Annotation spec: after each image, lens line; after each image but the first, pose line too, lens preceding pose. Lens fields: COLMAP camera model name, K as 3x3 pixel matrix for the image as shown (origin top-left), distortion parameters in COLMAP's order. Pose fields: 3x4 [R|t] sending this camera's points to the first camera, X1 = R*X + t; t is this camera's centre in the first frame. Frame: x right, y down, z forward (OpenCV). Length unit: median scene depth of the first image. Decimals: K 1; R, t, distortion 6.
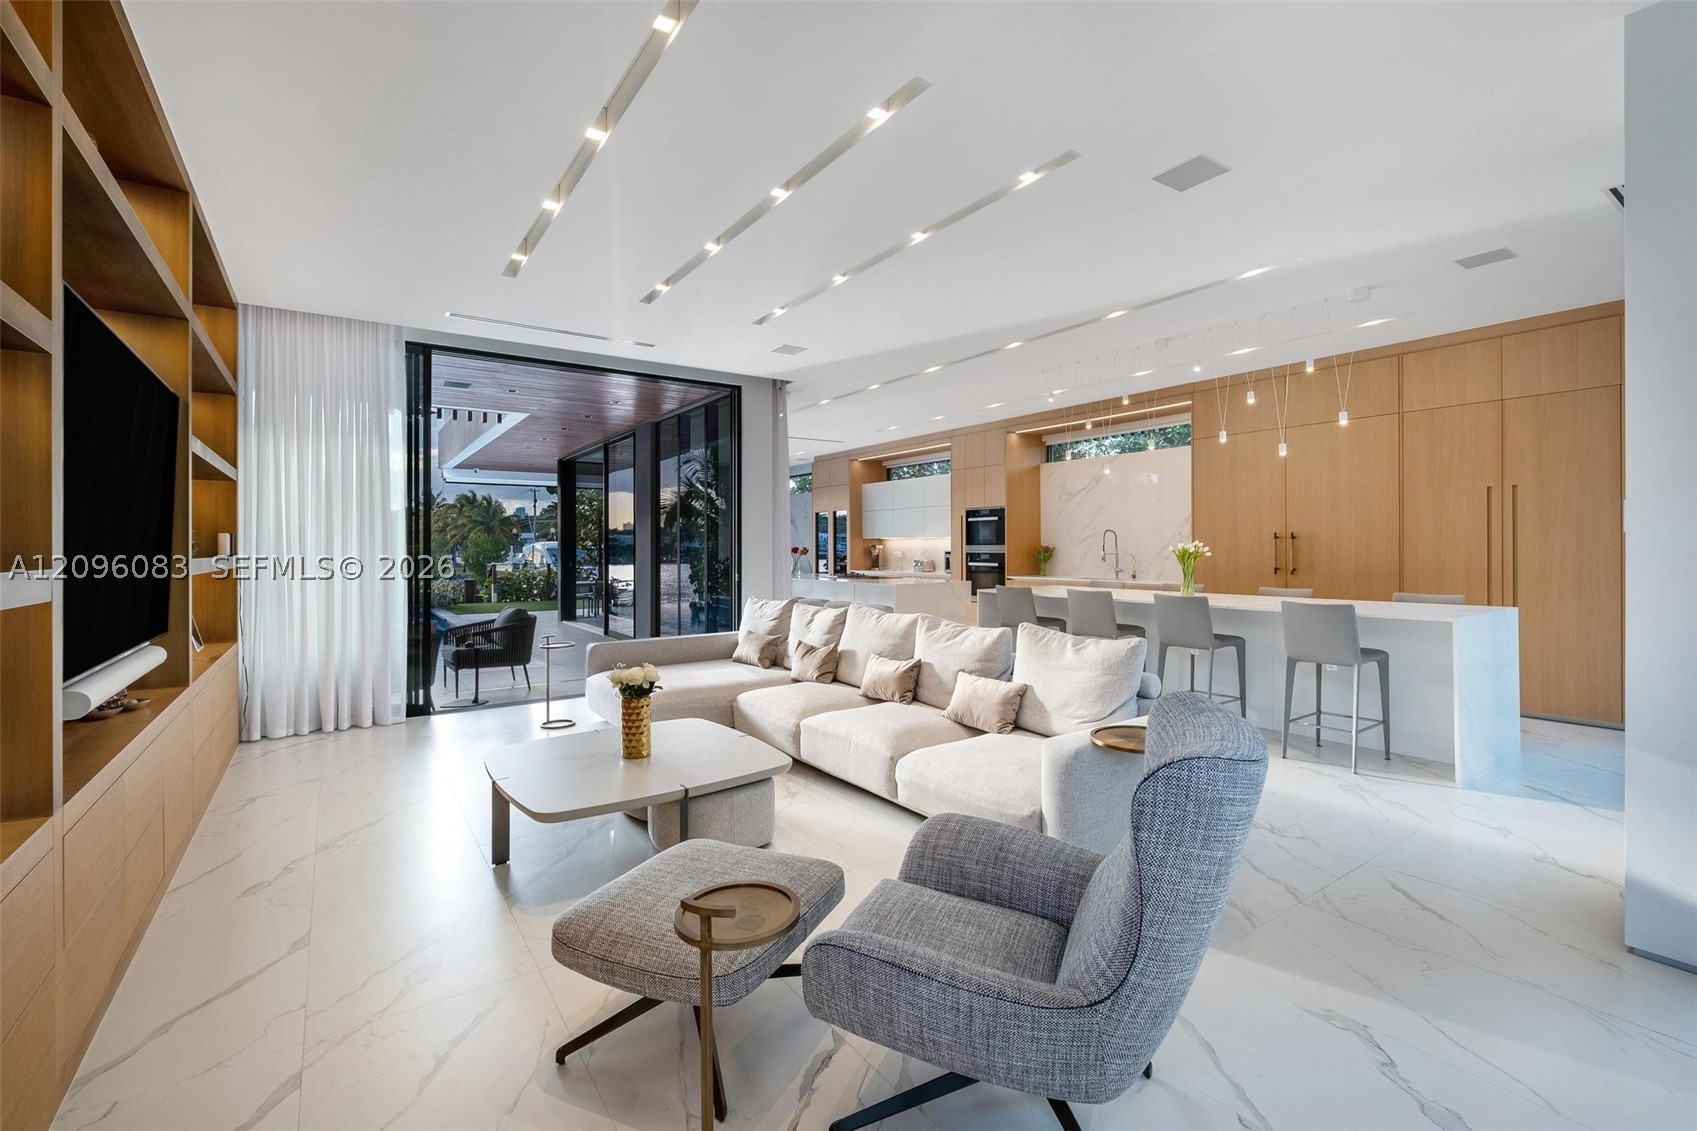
lens RADIAL K [[766.6, 0, 846.8], [0, 766.6, 550.9], [0, 0, 1]] dist [-0.002603, -0.000083]
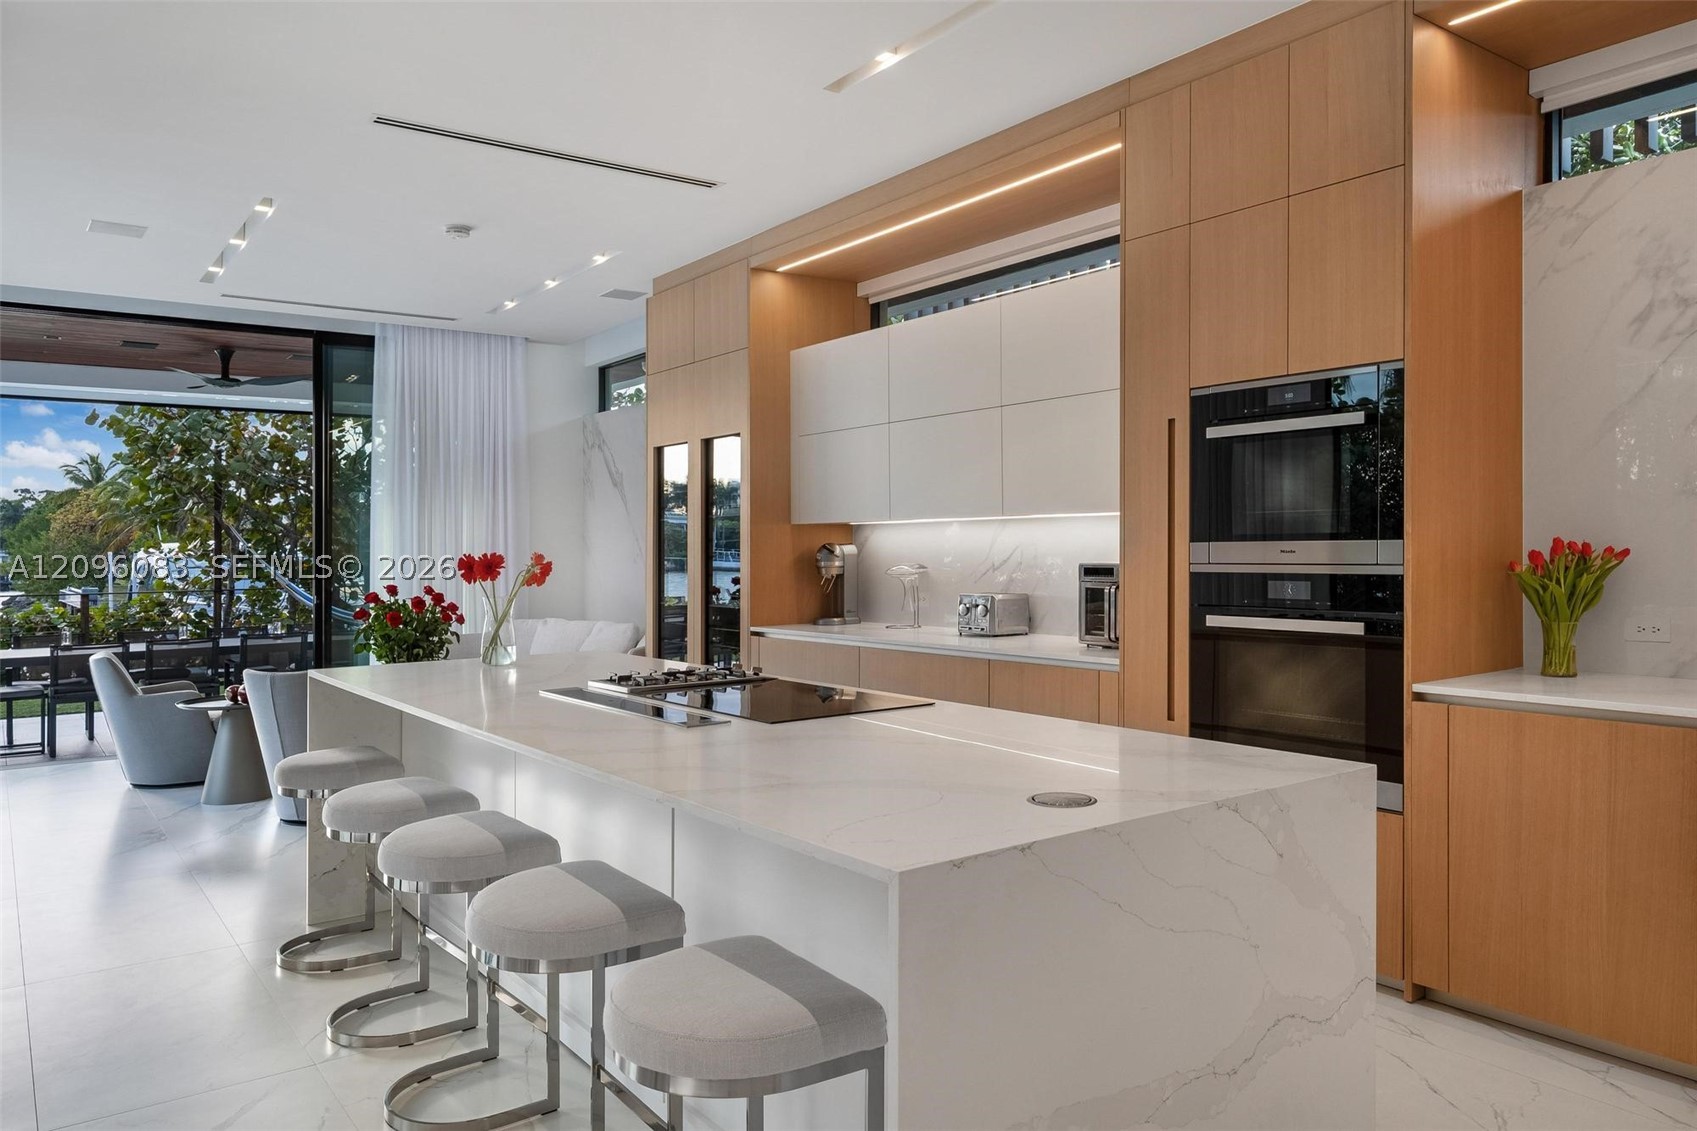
lens RADIAL K [[1182.3, 0, 852.3], [0, 1182.3, 558.5], [0, 0, 1]] dist [-0.002122, -0.000208]
pose [[0.999498, -0.001050, 0.031675, 0.034807], [0.001004, 0.999998, 0.001476, -0.002742], [-0.031676, -0.001444, 0.999497, 0.609561]]
